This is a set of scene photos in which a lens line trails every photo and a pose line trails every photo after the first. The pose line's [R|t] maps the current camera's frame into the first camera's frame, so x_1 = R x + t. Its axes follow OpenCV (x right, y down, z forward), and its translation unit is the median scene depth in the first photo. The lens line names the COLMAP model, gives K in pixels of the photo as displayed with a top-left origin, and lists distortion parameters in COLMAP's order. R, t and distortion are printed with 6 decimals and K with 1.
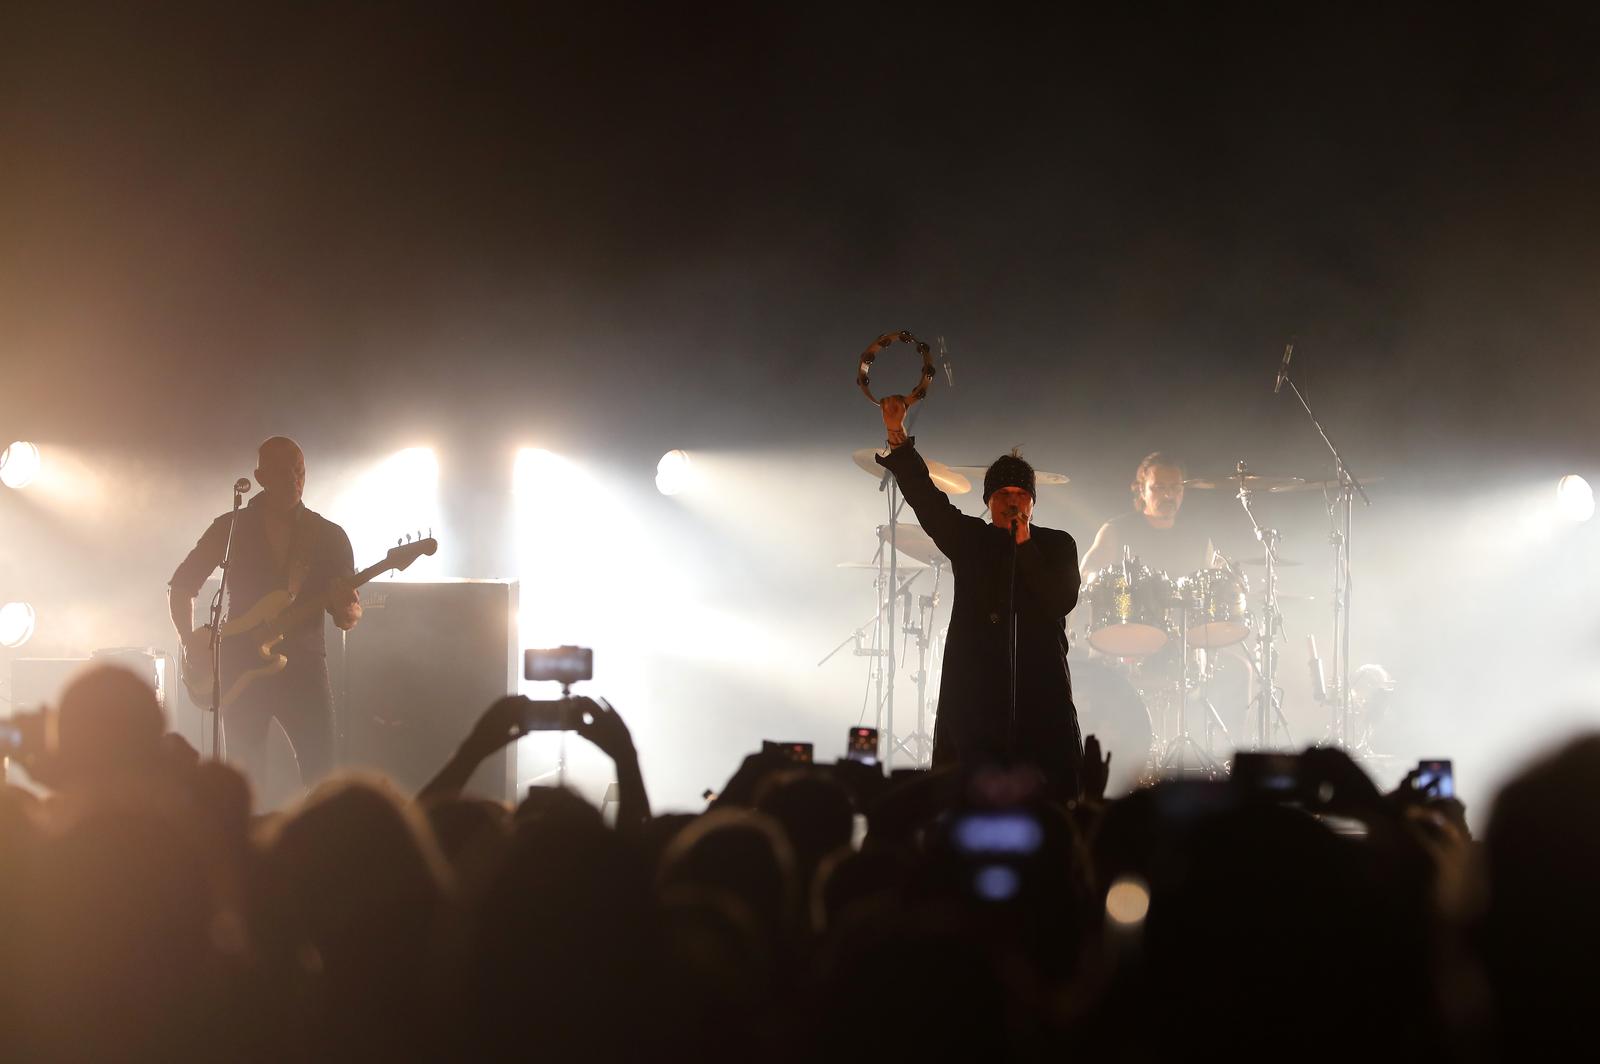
lens RADIAL K [[9377.3, 0, 883.0], [0, 9377.3, 493.3], [0, 0, 1]] dist [1.619757, 0.000000]
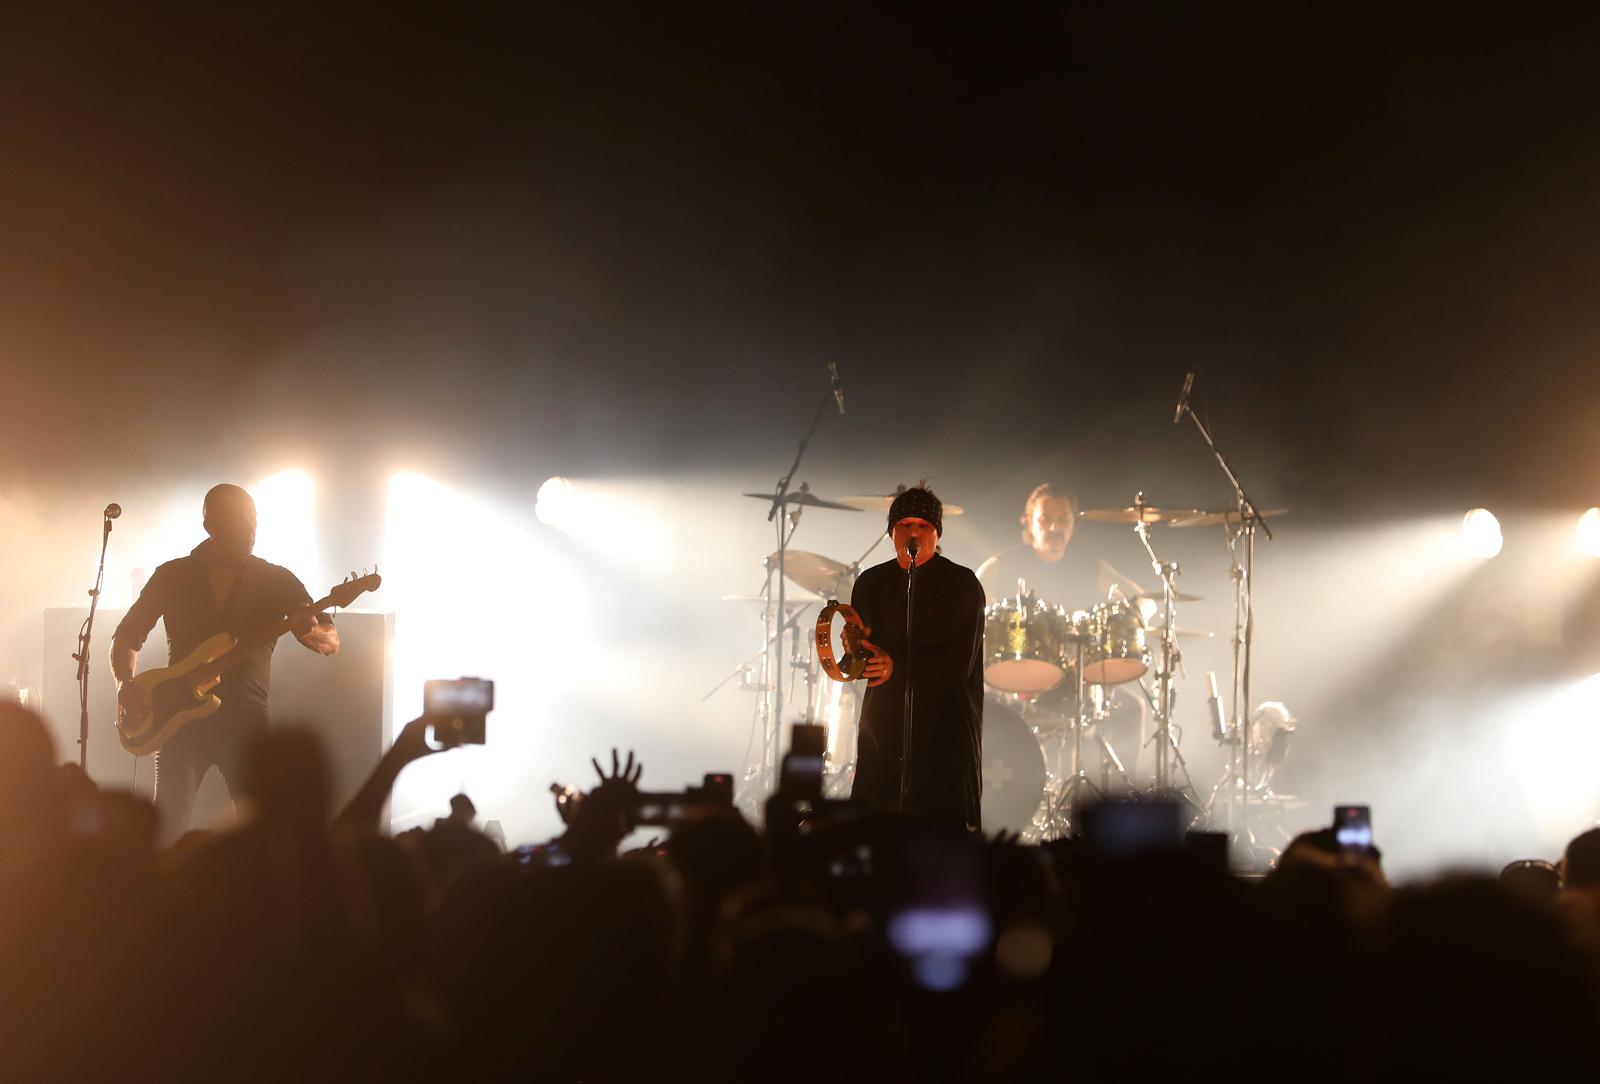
lens RADIAL K [[9377.3, 0, 871.1], [0, 9377.3, 522.6], [0, 0, 1]] dist [1.619757, 0.000000]
pose [[0.999932, 0.007291, 0.009154, 0.001458], [-0.007287, 0.999973, -0.000539, 0.000382], [-0.009158, 0.000473, 0.999958, 0.030185]]
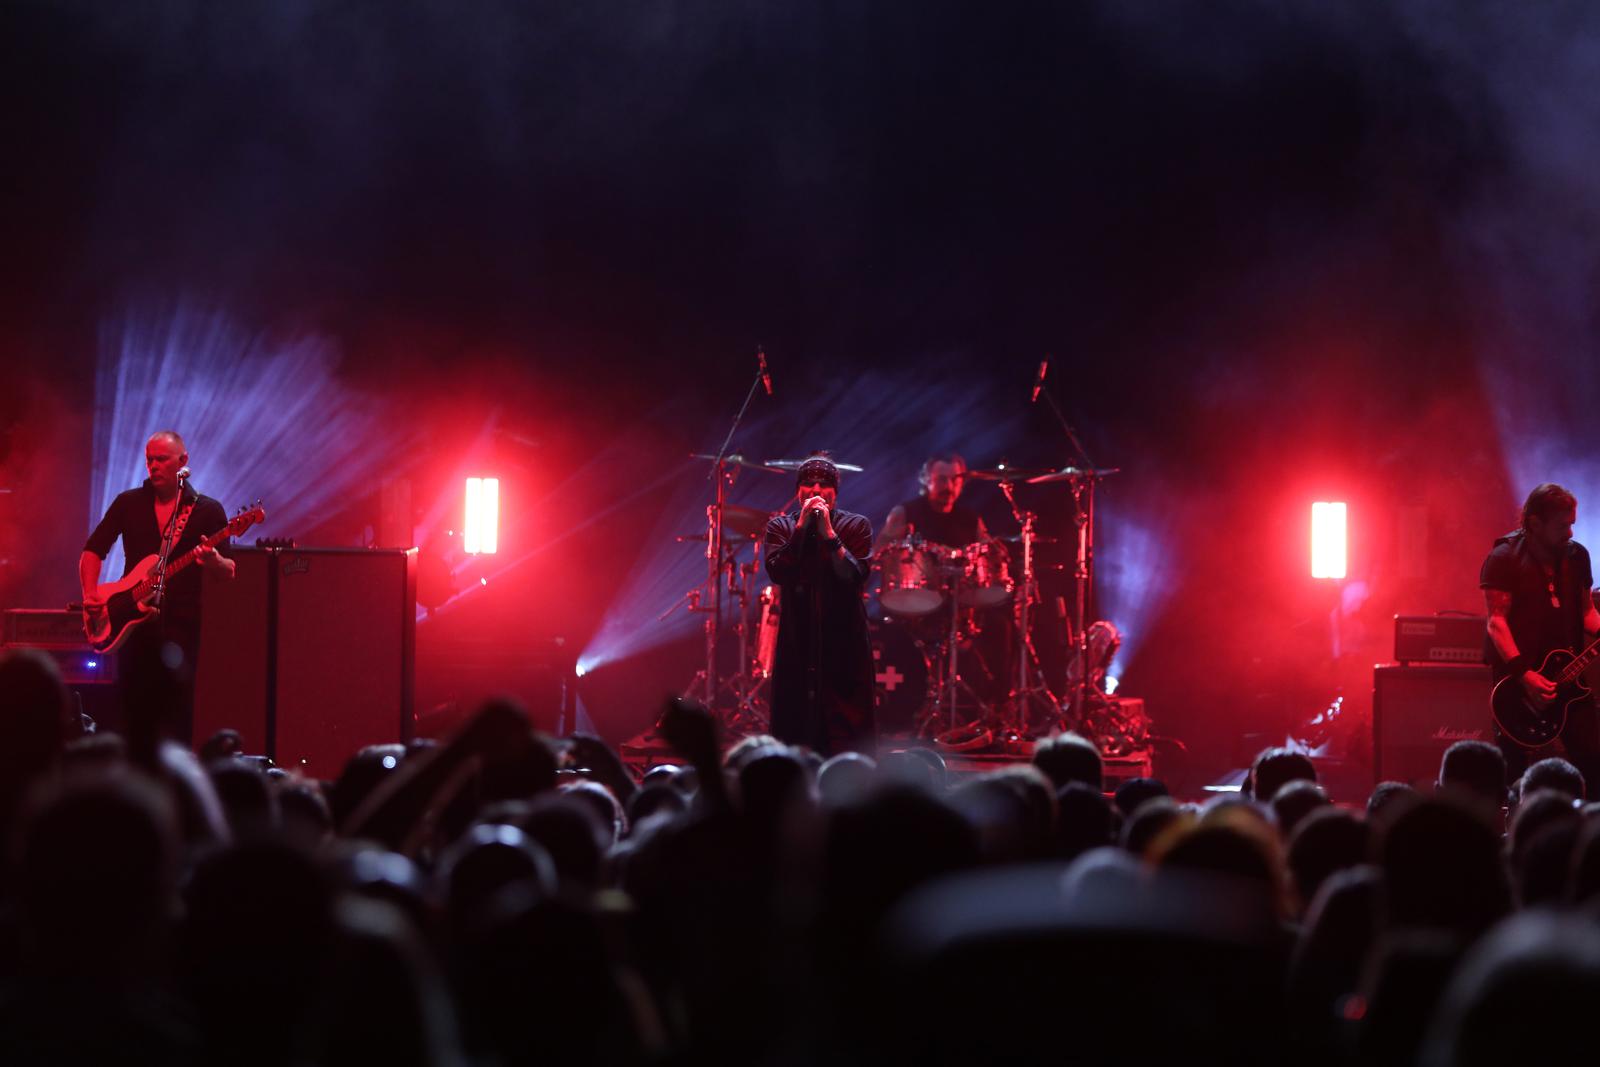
lens RADIAL K [[9377.3, 0, 804.5], [0, 9377.3, 545.2], [0, 0, 1]] dist [1.619757, 0.000000]
pose [[0.999827, 0.007371, 0.017057, -0.008953], [-0.007563, 0.999908, 0.011228, -0.005363], [-0.016973, -0.011355, 0.999791, -0.228419]]
